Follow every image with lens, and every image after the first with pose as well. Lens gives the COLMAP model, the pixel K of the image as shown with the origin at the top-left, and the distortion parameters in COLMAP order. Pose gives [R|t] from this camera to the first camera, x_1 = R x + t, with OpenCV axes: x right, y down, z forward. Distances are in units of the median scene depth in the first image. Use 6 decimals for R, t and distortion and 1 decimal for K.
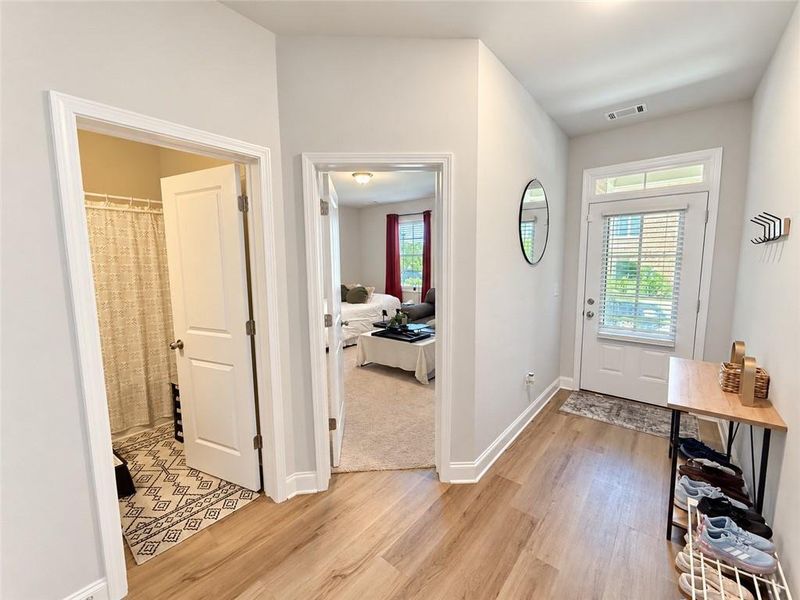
lens RADIAL K [[324.6, 0, 403.5], [0, 324.6, 299.1], [0, 0, 1]] dist [-0.003219, -0.000263]
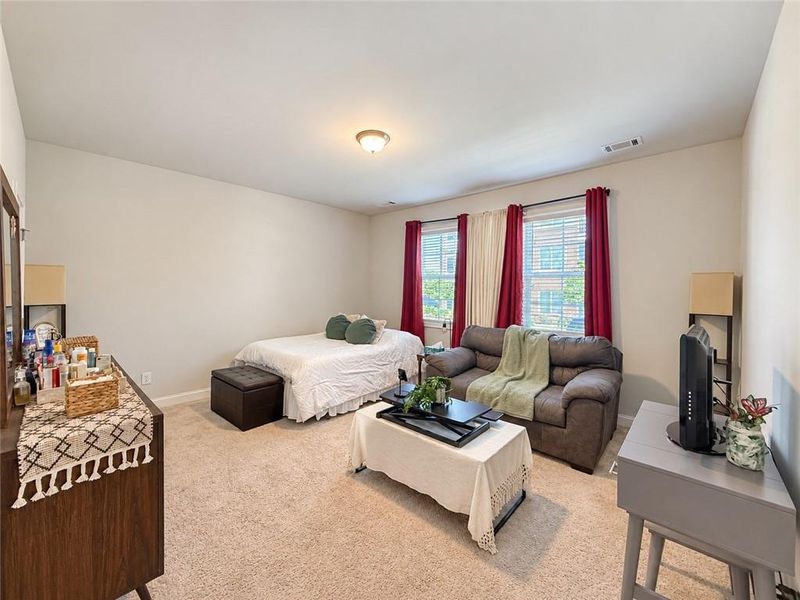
lens RADIAL K [[324.6, 0, 399.2], [0, 324.6, 293.5], [0, 0, 1]] dist [-0.003219, -0.000263]
pose [[0.998462, 0.022662, -0.050596, -0.026897], [-0.027361, 0.995176, -0.094211, -0.029529], [0.048217, 0.095451, 0.994266, 0.301110]]
